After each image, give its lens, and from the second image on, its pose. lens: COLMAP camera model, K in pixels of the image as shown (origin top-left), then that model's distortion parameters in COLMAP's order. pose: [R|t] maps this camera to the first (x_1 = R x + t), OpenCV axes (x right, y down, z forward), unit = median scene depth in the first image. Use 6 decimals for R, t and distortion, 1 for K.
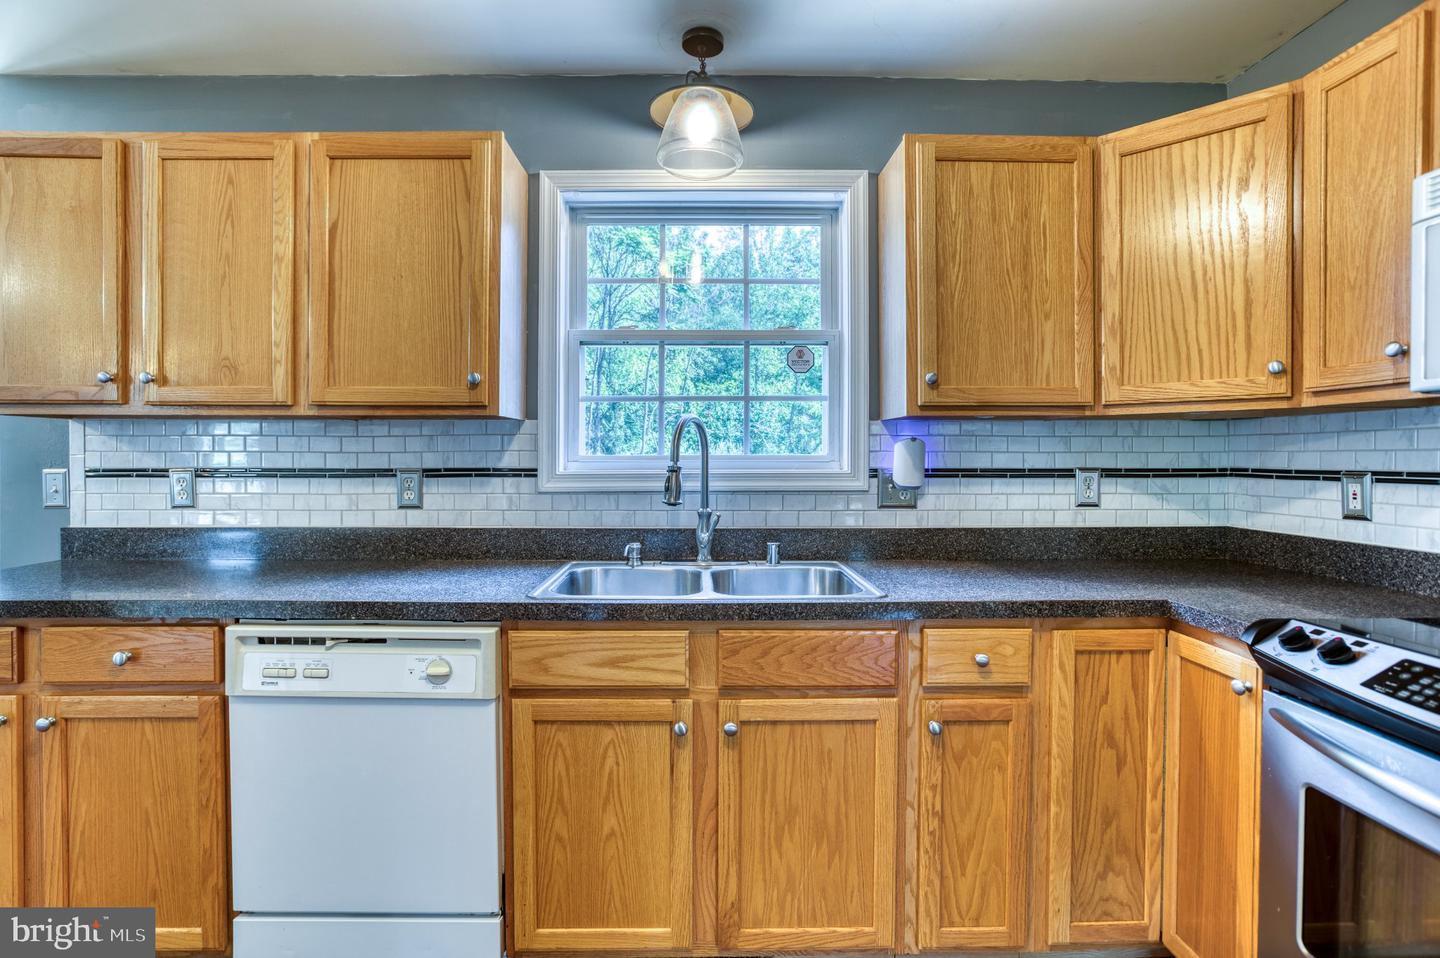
lens RADIAL K [[674.1, 0, 720.8], [0, 674.1, 465.5], [0, 0, 1]] dist [-0.056692, 0.027266]
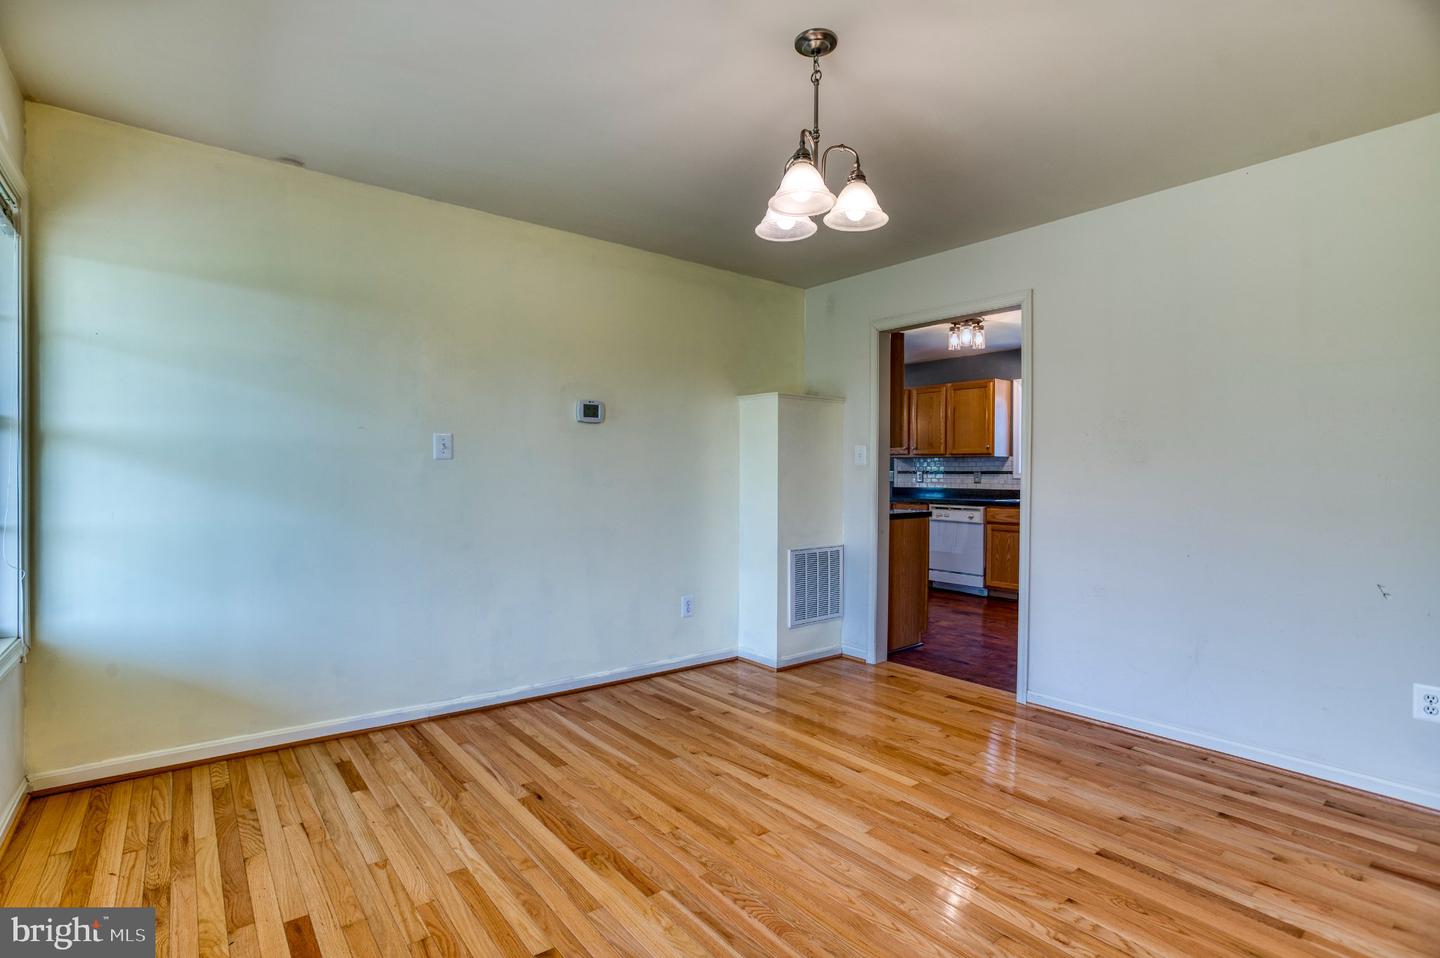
lens RADIAL K [[674.1, 0, 720.8], [0, 674.1, 465.5], [0, 0, 1]] dist [-0.056692, 0.027266]
pose [[0.588631, -0.003680, -0.808393, 1.754383], [-0.008573, 0.999905, -0.010794, 0.027207], [0.808356, 0.013284, 0.588544, -2.376606]]
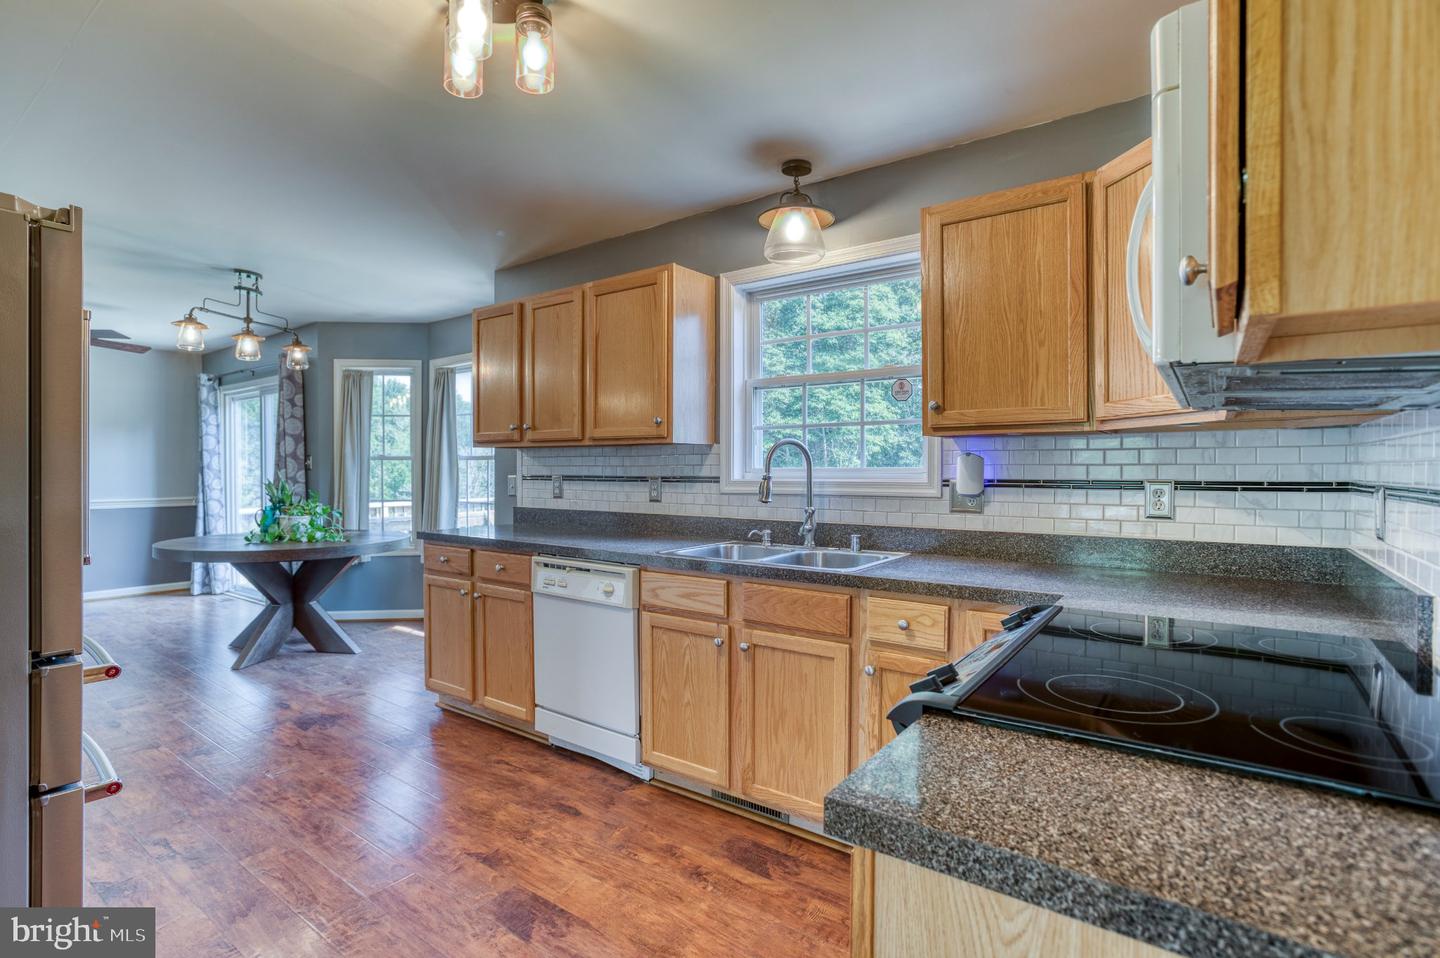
lens RADIAL K [[674.1, 0, 720.8], [0, 674.1, 465.5], [0, 0, 1]] dist [-0.056692, 0.027266]
pose [[0.804773, -0.002785, -0.593576, 0.708873], [-0.006590, 0.999885, -0.013626, -0.000263], [0.593546, 0.014877, 0.804662, -0.220112]]
